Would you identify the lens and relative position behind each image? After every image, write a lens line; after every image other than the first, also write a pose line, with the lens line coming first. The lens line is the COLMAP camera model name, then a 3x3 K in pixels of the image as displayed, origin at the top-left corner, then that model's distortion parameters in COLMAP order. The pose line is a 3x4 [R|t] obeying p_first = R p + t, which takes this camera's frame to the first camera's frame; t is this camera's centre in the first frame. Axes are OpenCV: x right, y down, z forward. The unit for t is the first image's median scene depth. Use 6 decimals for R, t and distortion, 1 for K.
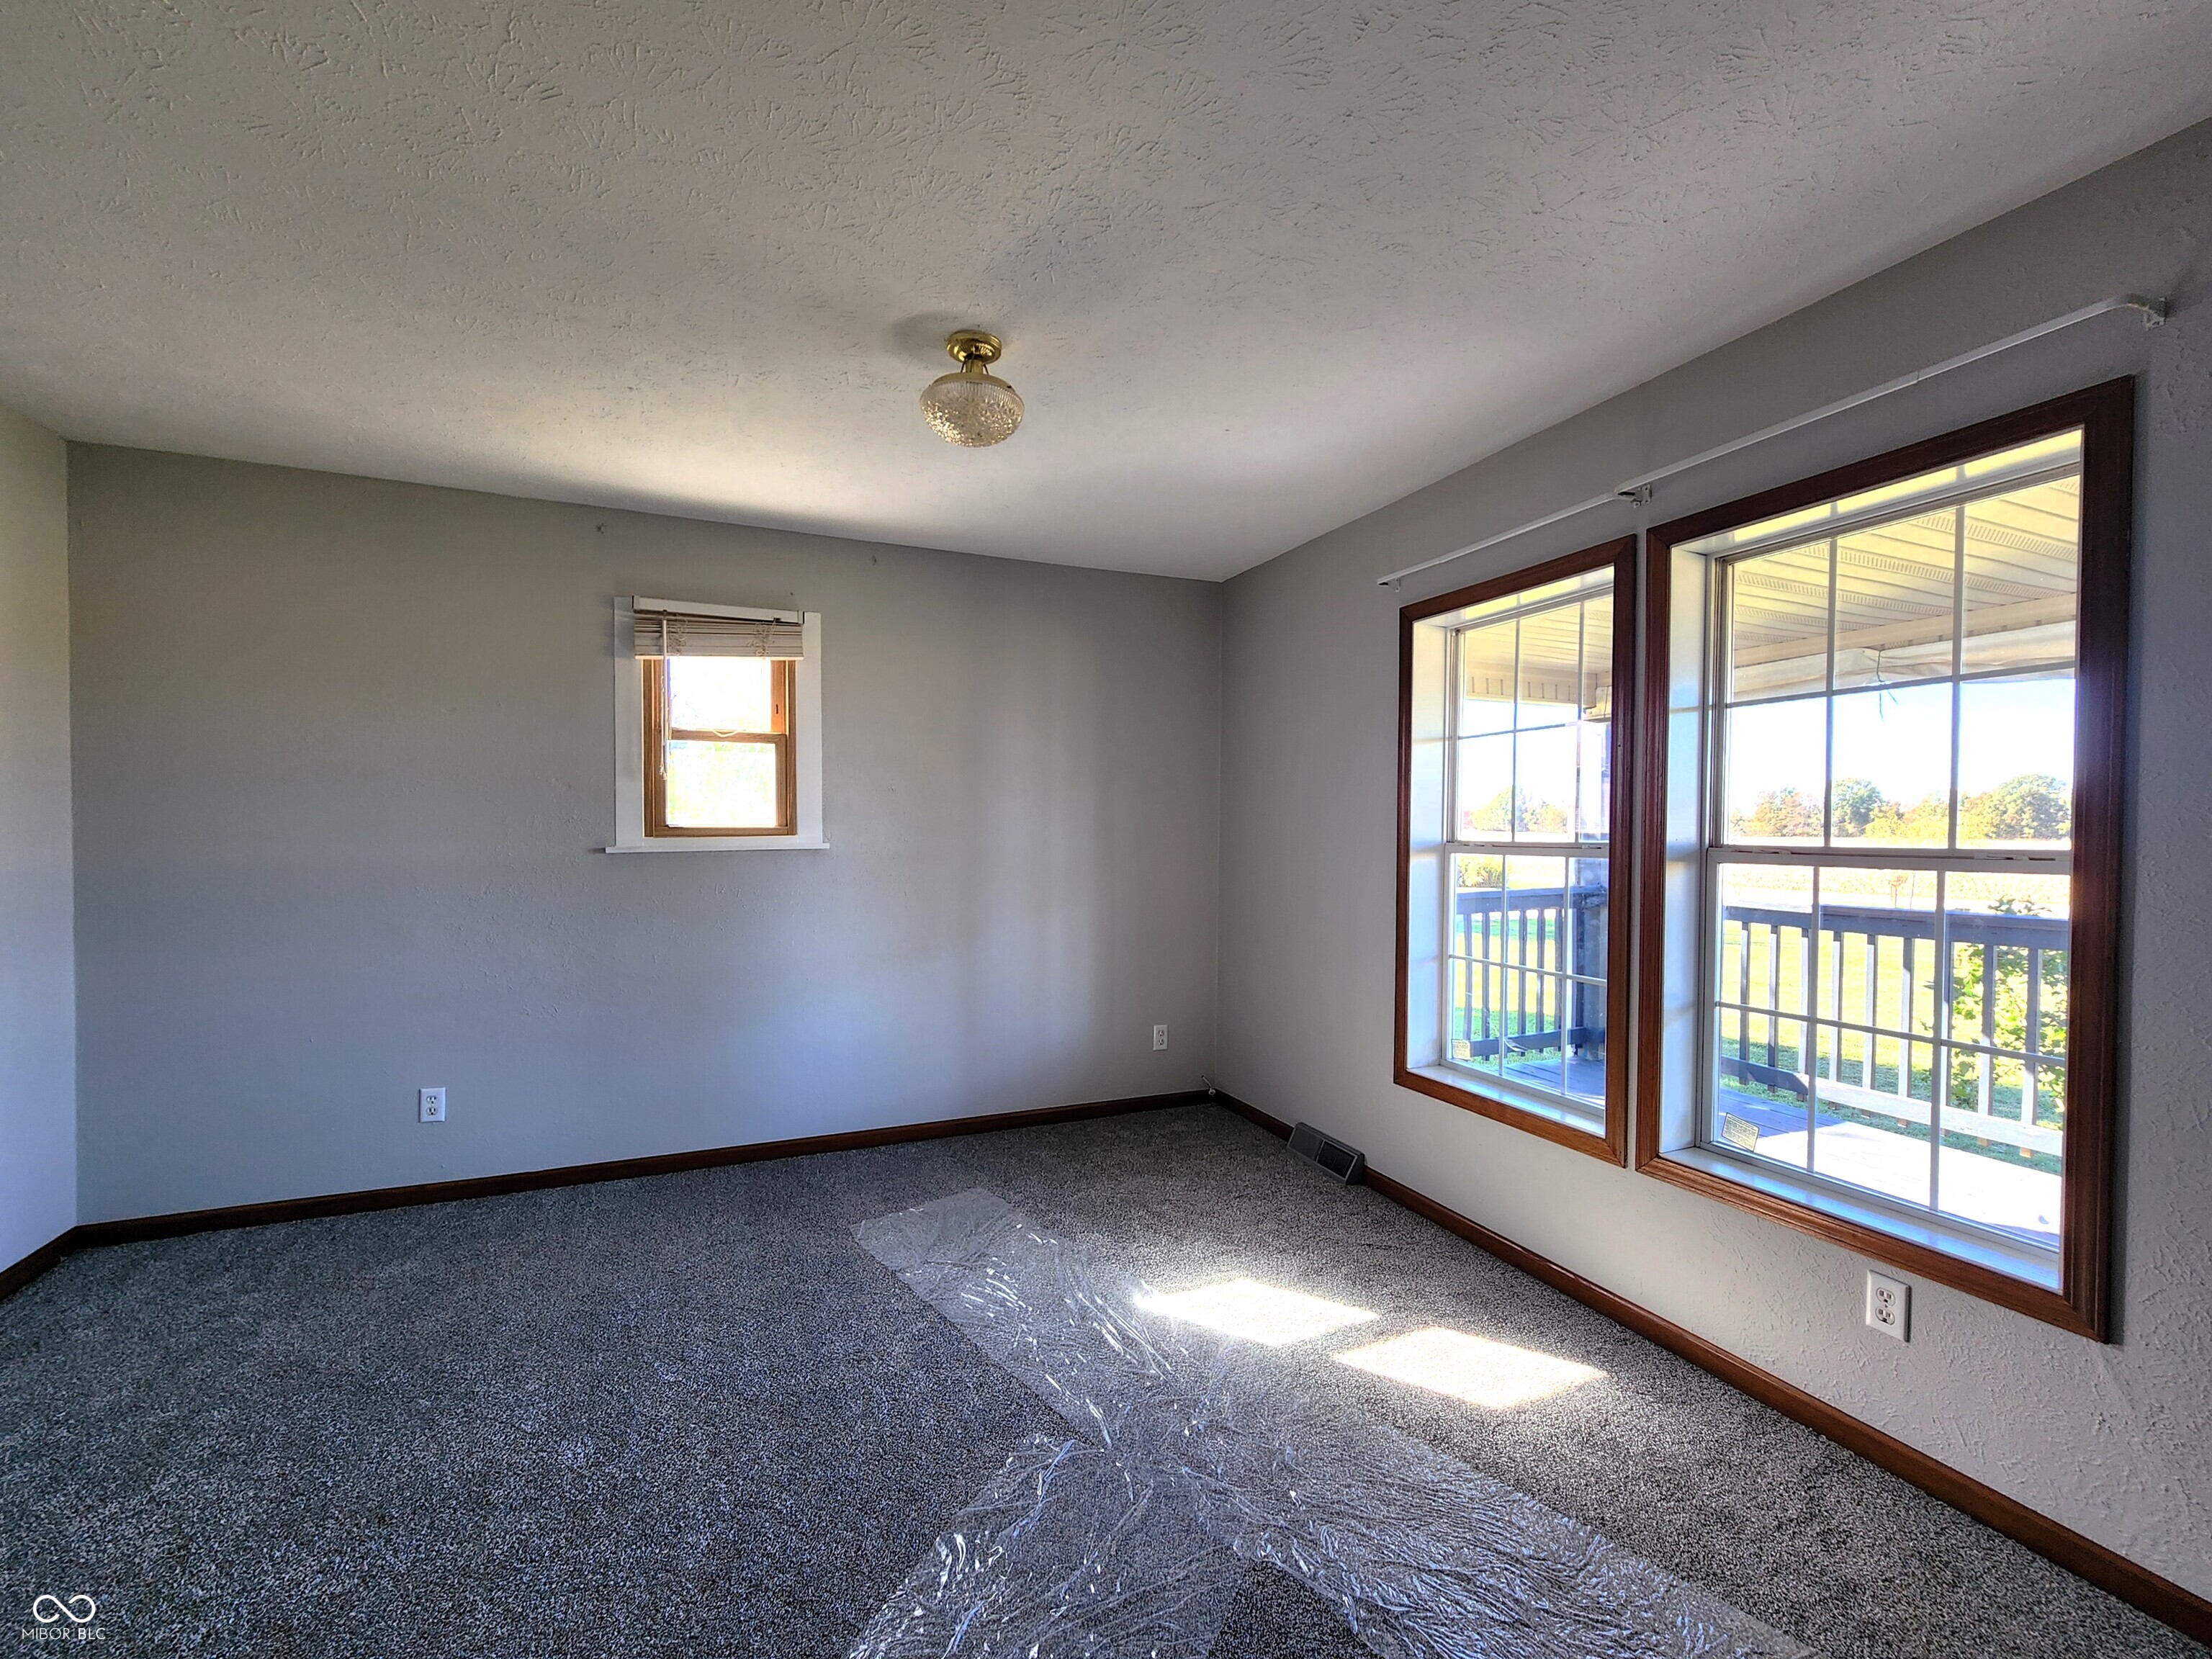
lens RADIAL K [[924.6, 0, 1109.4], [0, 924.6, 834.3], [0, 0, 1]] dist [0.000373, -0.000652]
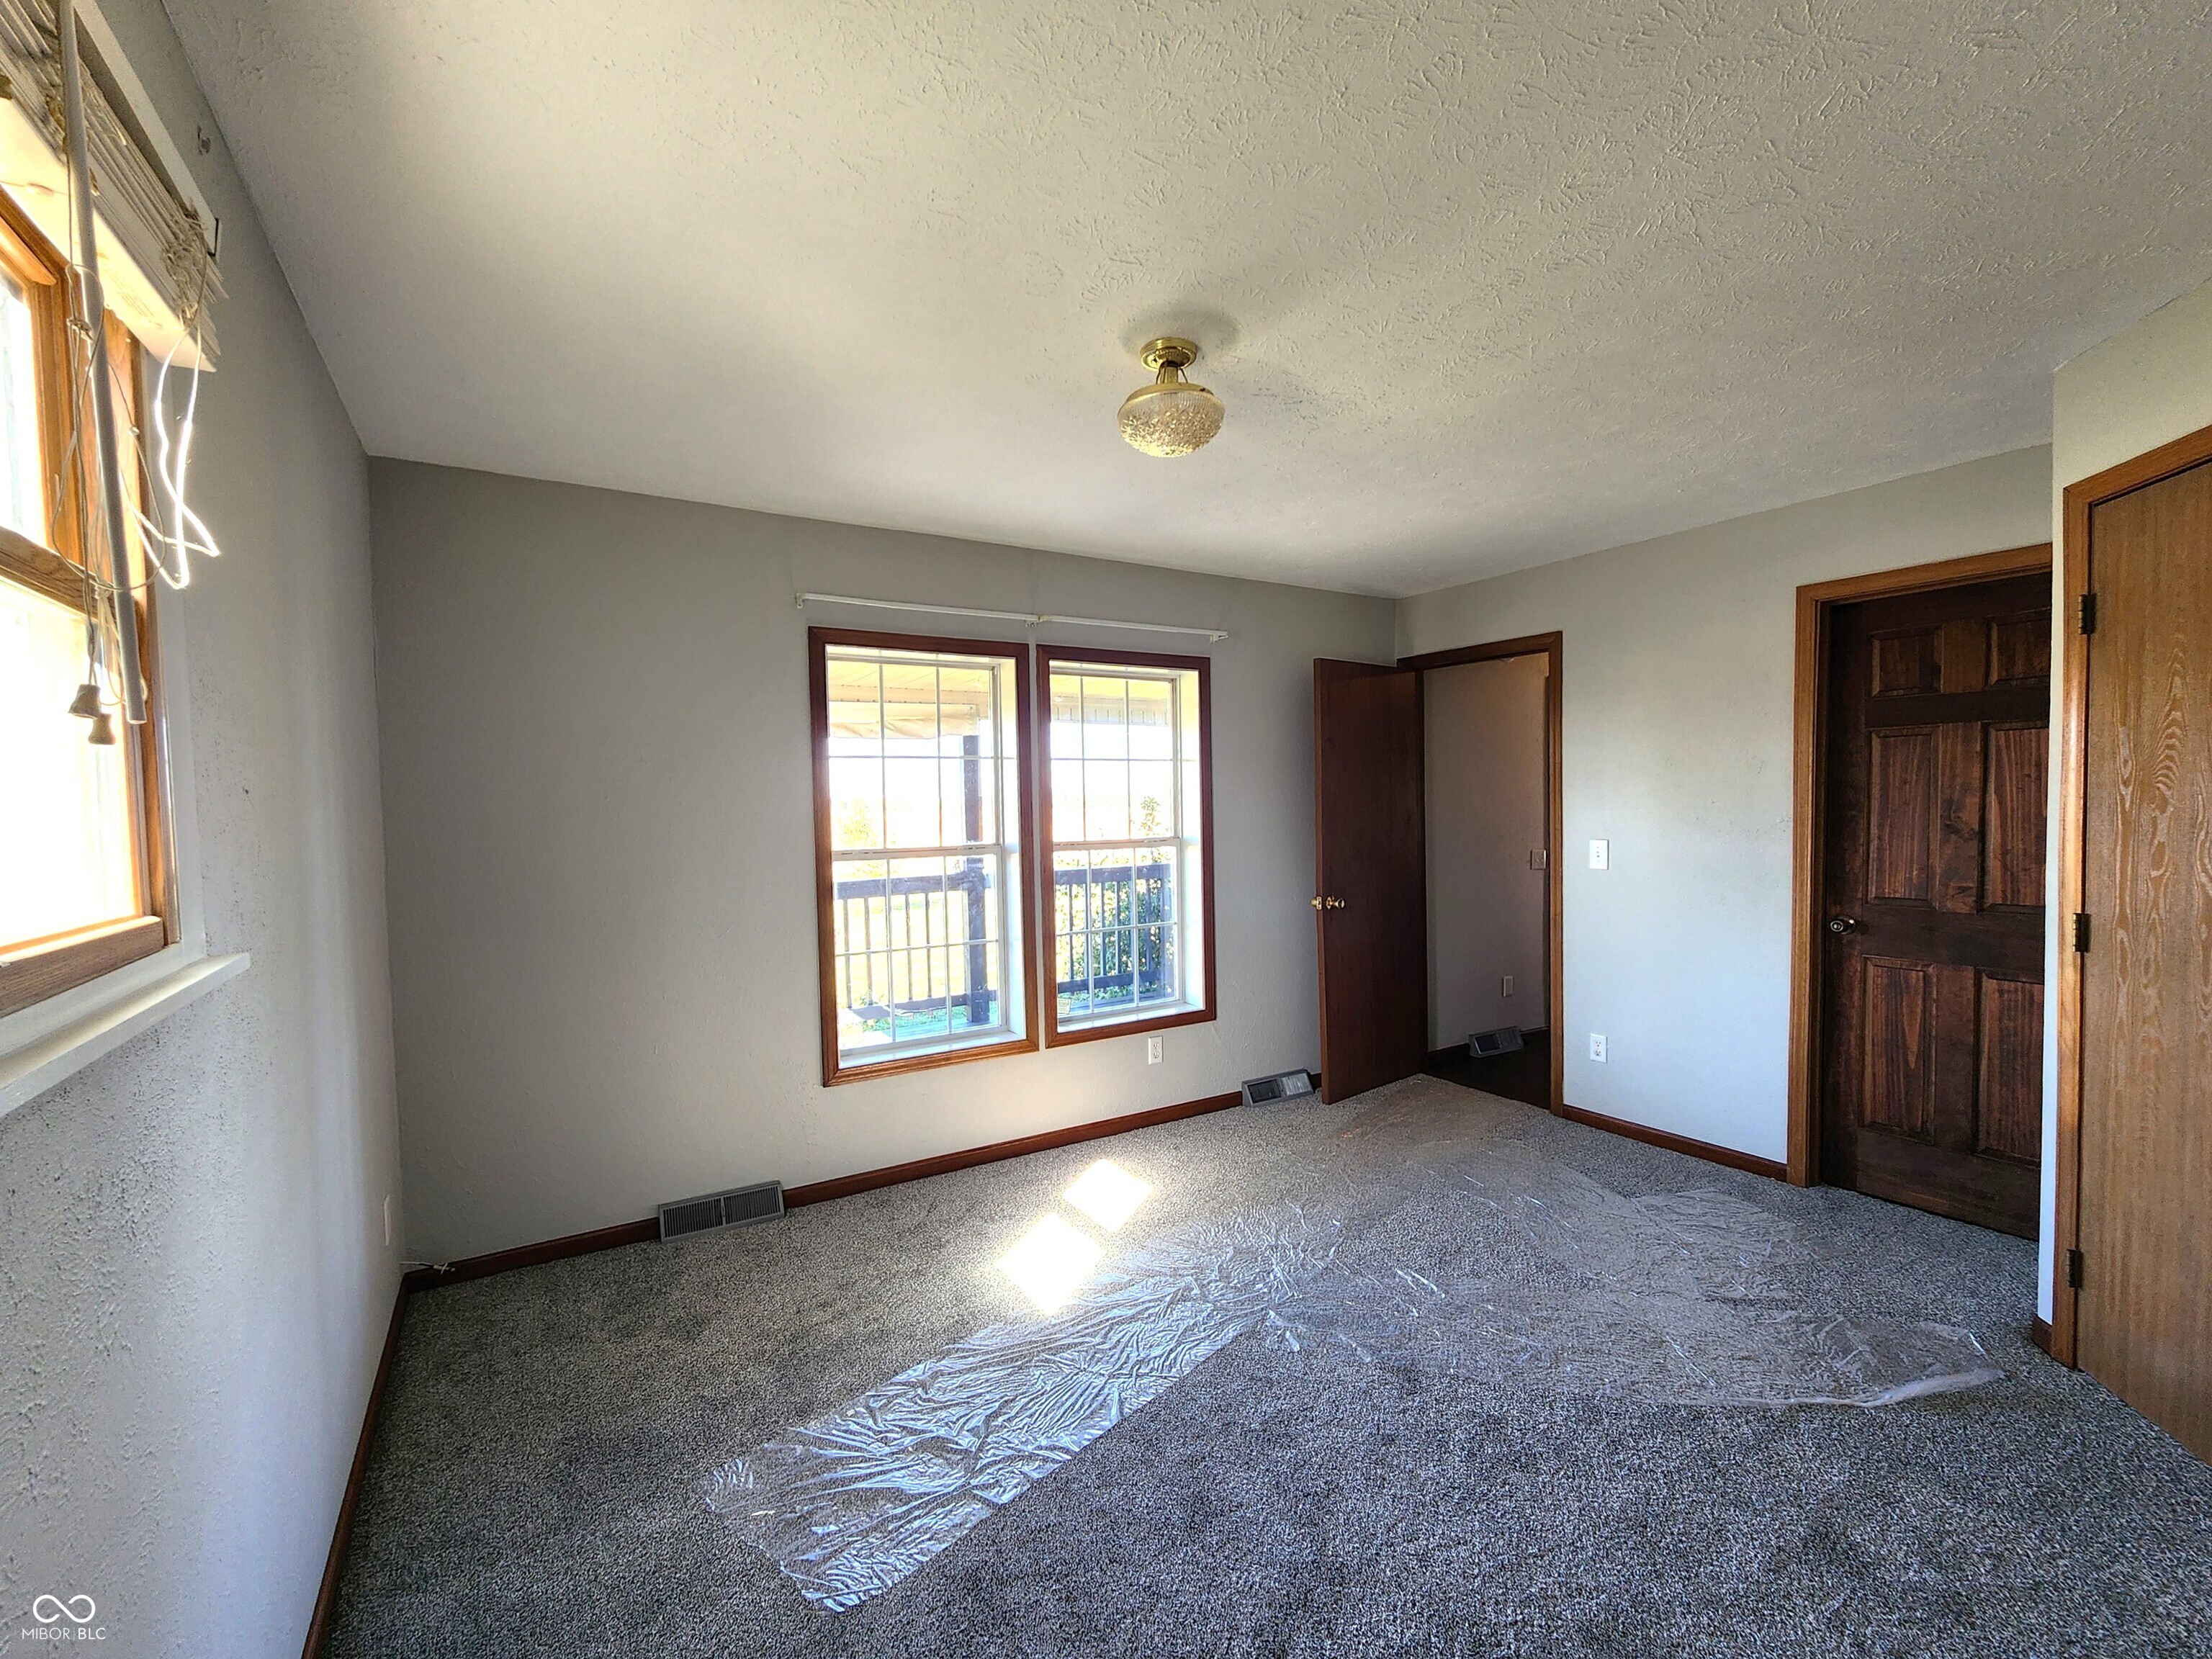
lens RADIAL K [[924.6, 0, 1100.6], [0, 924.6, 837.3], [0, 0, 1]] dist [0.000373, -0.000652]
pose [[-0.127649, -0.044411, 0.990825, -0.793224], [0.017693, 0.998736, 0.047045, -0.057823], [-0.991662, 0.023536, -0.126702, 0.867073]]
